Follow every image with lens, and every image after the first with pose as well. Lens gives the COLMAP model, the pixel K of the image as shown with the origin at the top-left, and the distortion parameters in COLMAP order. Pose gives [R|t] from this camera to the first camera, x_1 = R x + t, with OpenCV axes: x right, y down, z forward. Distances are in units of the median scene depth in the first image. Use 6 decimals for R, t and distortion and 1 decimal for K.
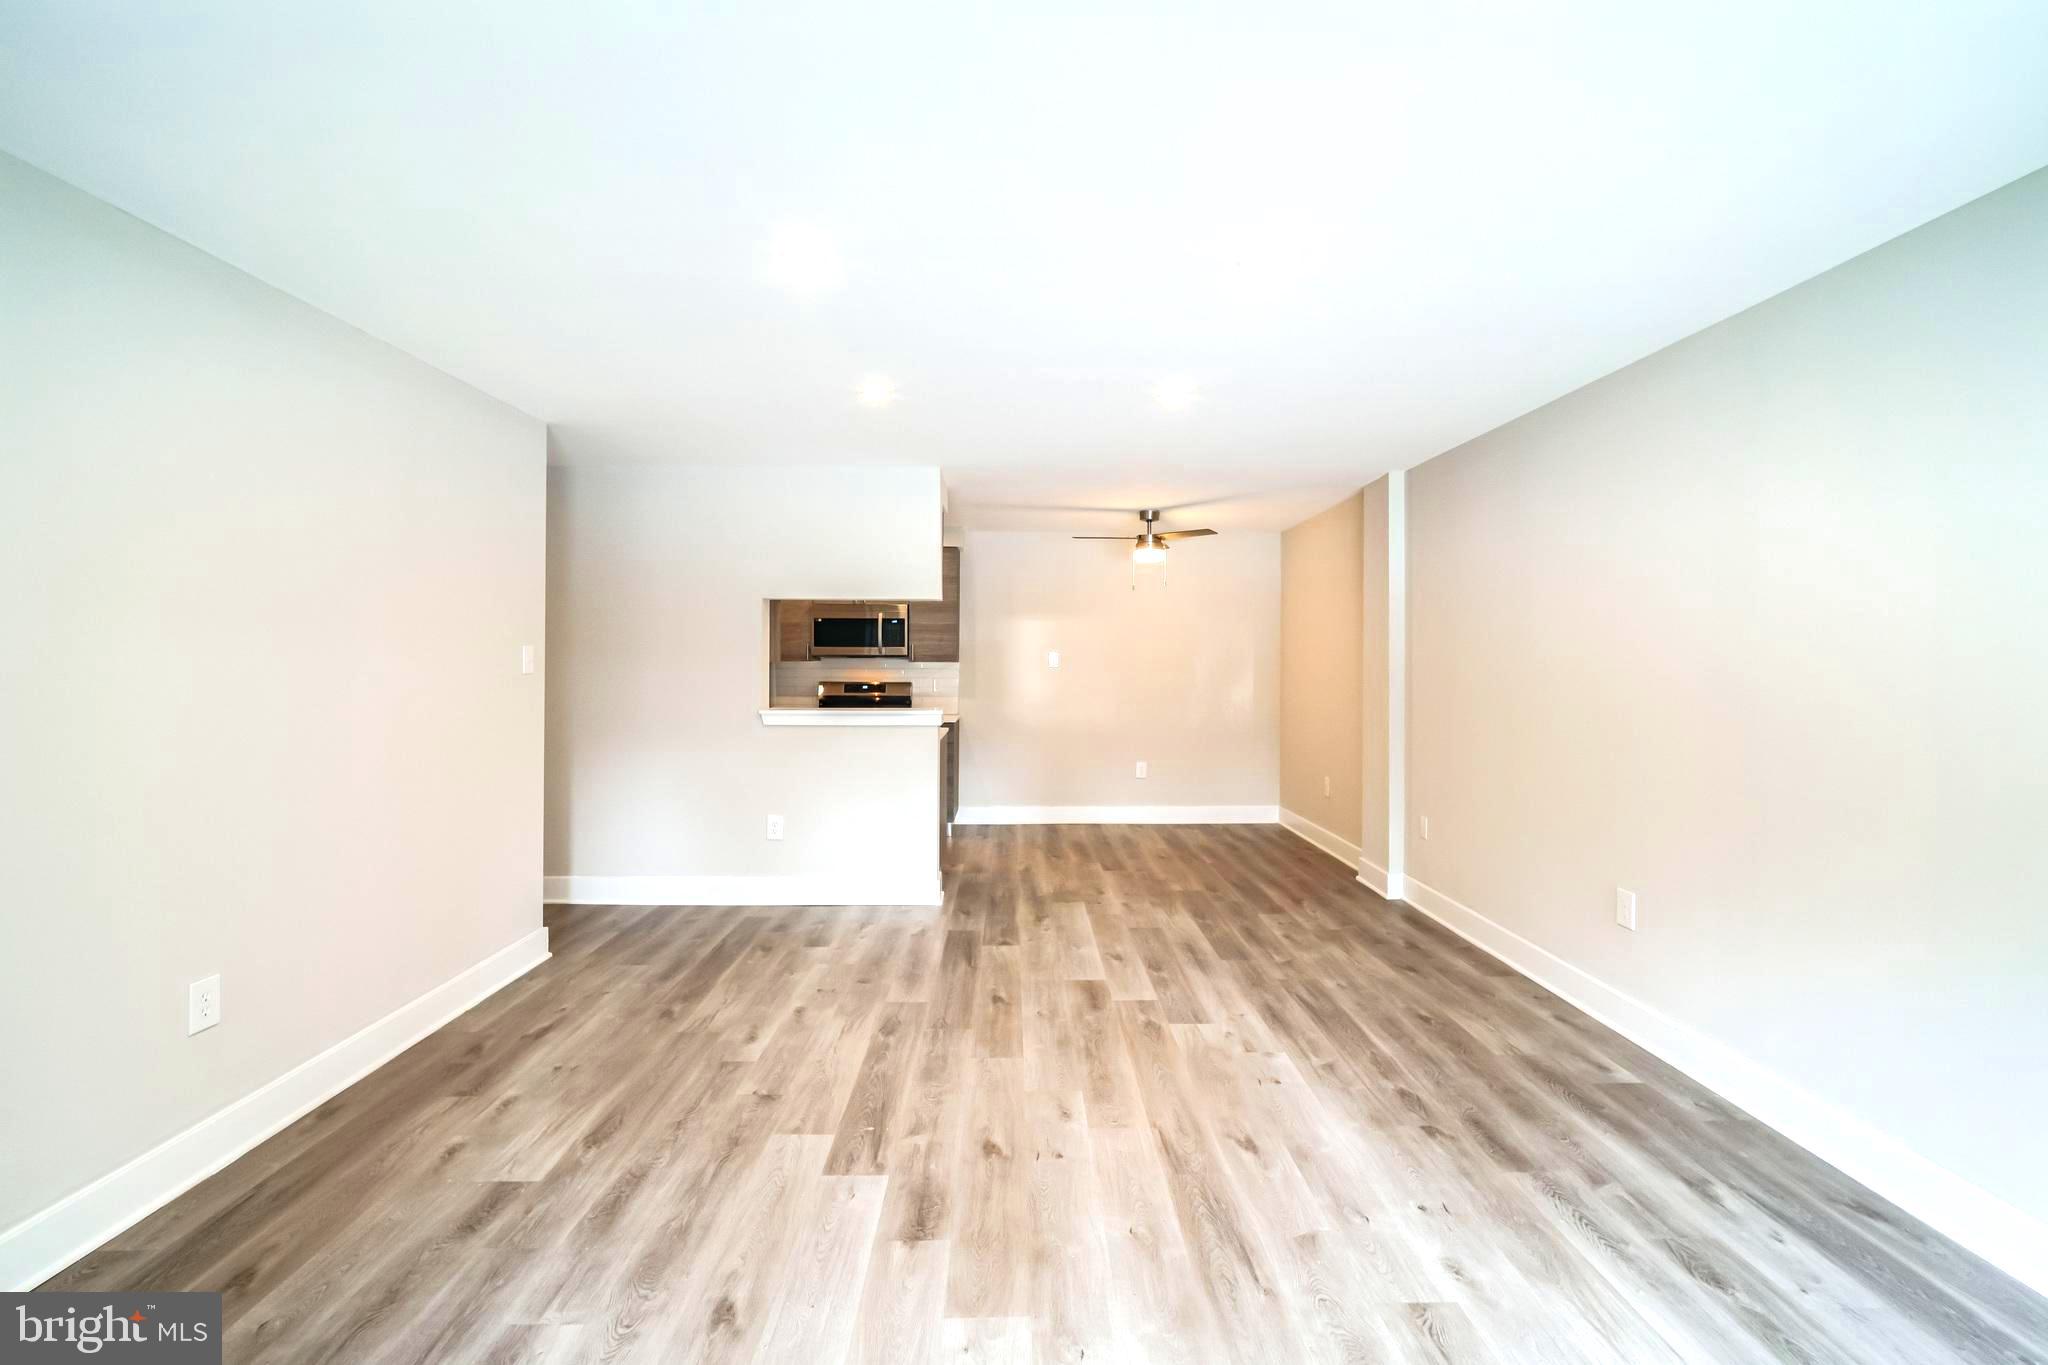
lens RADIAL K [[907.3, 0, 1020.4], [0, 907.3, 661.5], [0, 0, 1]] dist [-0.016988, 0.004879]
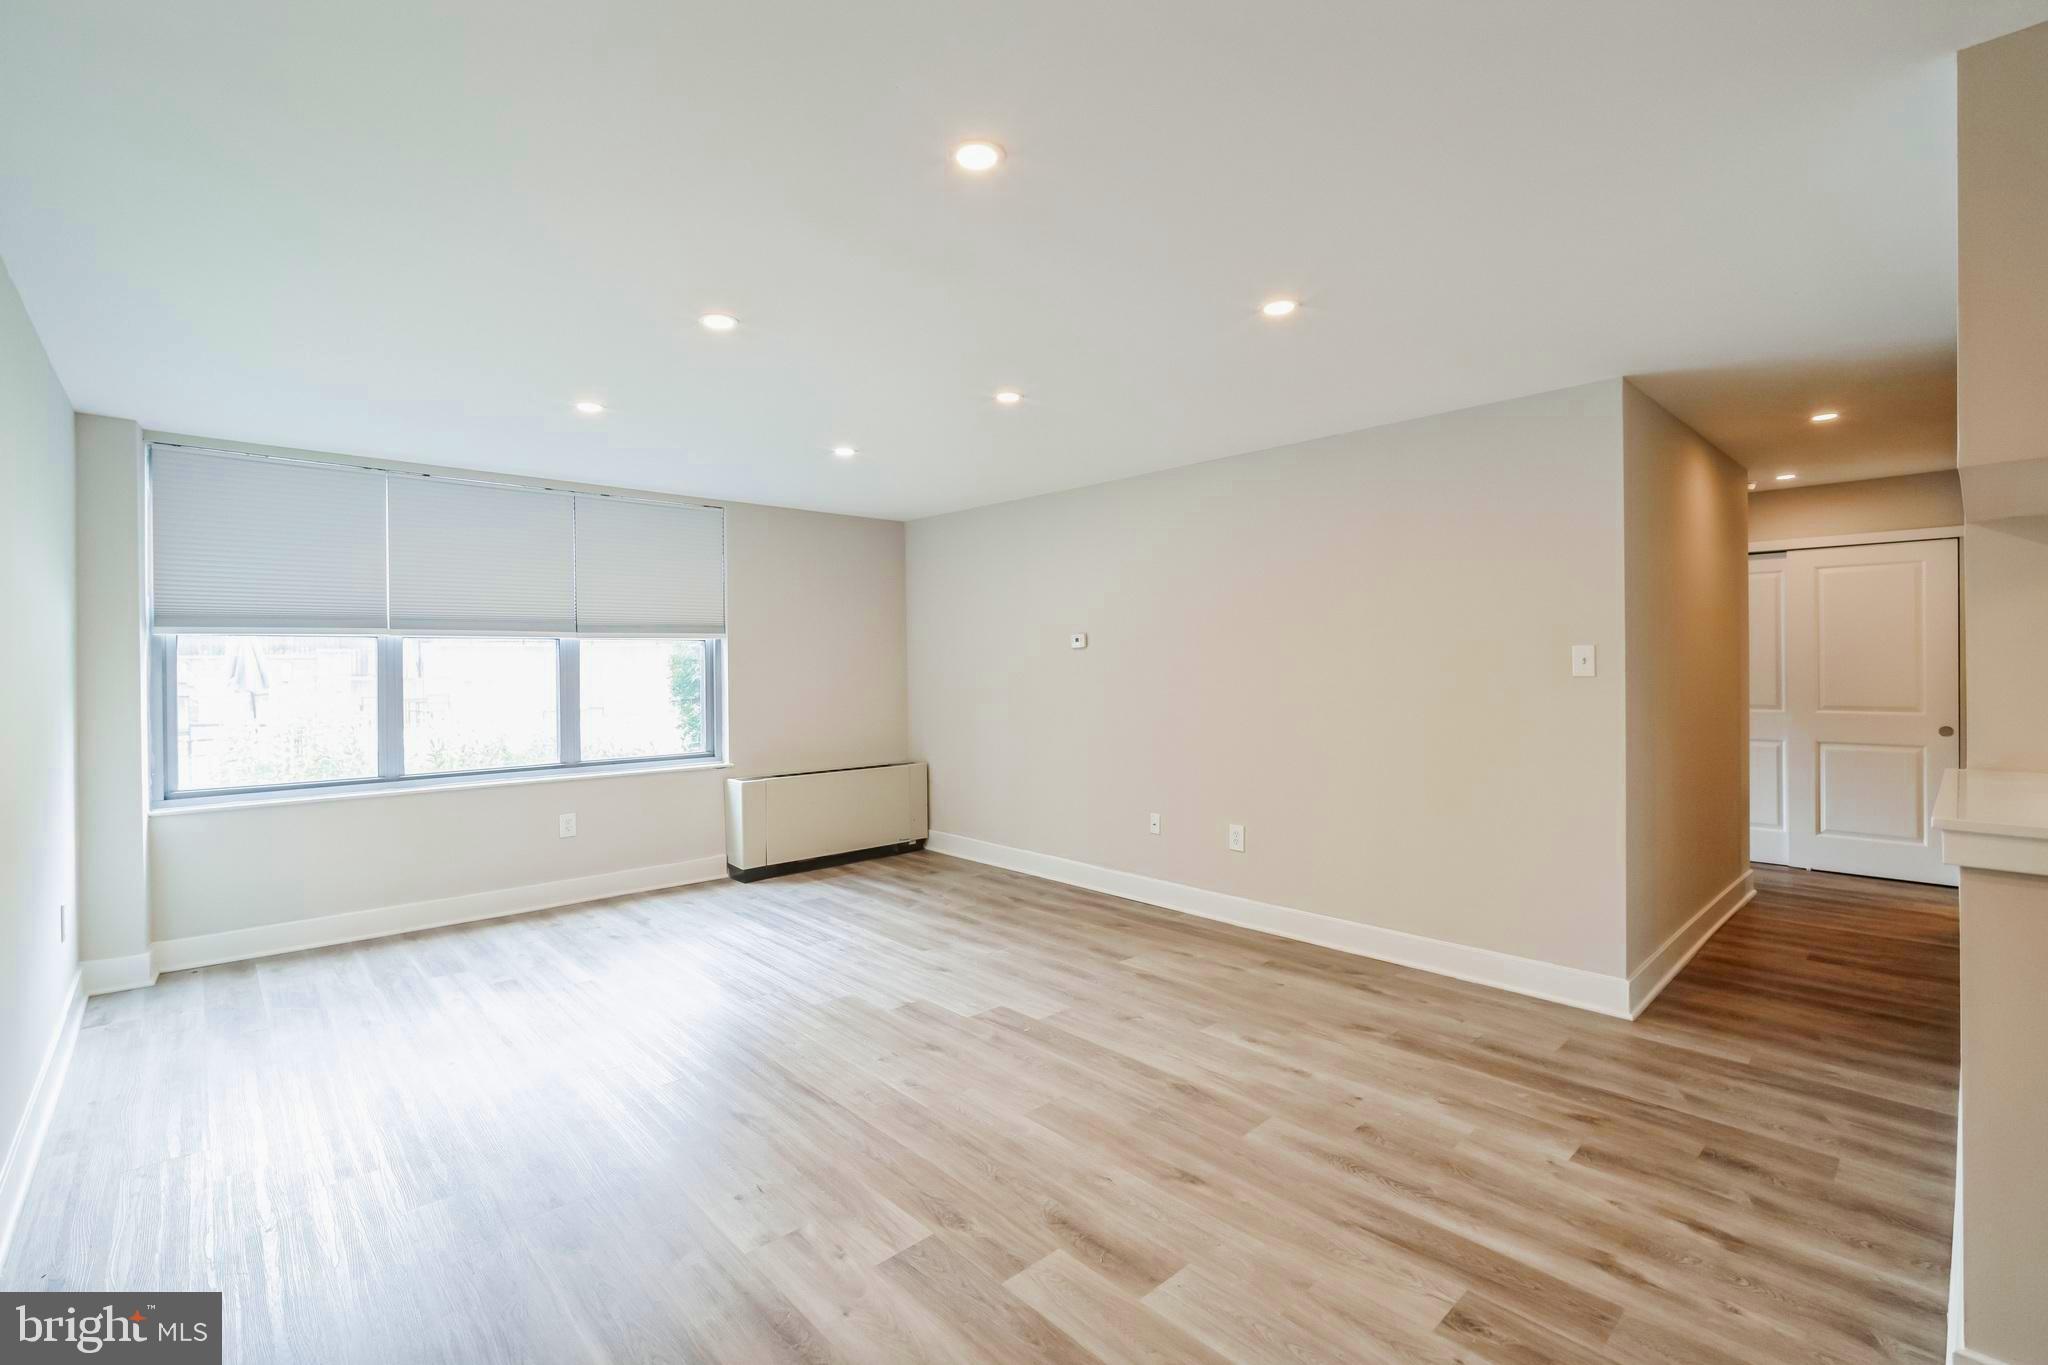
lens RADIAL K [[907.3, 0, 1020.4], [0, 907.3, 661.5], [0, 0, 1]] dist [-0.016988, 0.004879]
pose [[-0.741571, 0.003649, -0.670864, 0.577043], [0.005680, 0.999984, -0.000840, -0.004872], [0.670850, -0.004434, -0.741580, 1.603450]]
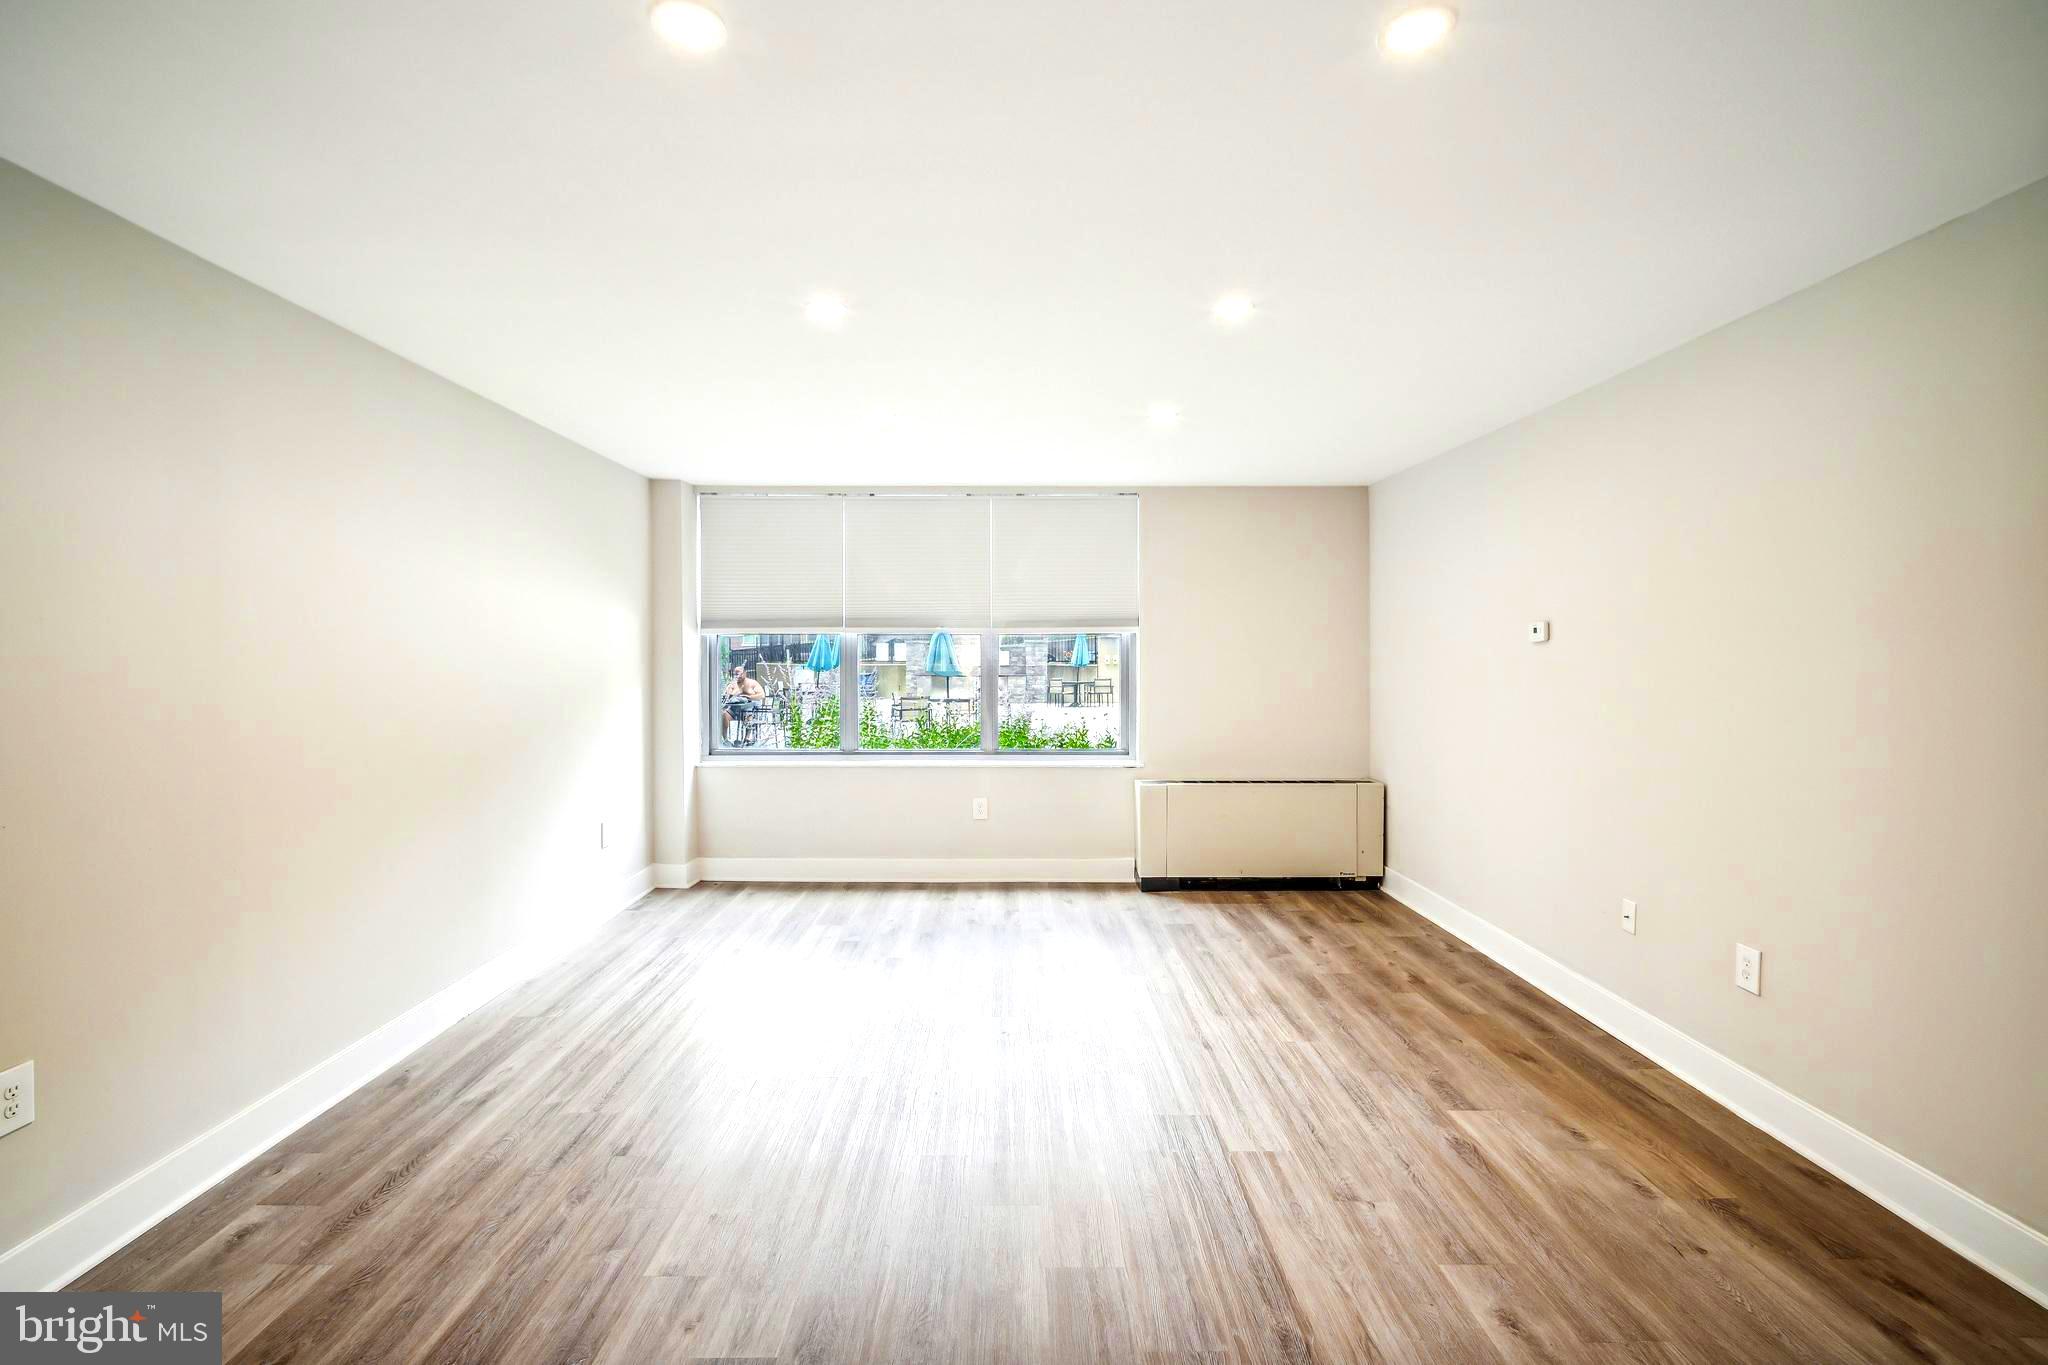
lens RADIAL K [[925.9, 0, 1003.6], [0, 925.9, 659.4], [0, 0, 1]] dist [-0.002282, 0.000549]
pose [[-0.999960, -0.002055, 0.008712, 0.027452], [-0.001985, 0.999965, 0.008069, -0.017206], [-0.008729, 0.008052, -0.999929, 1.628365]]
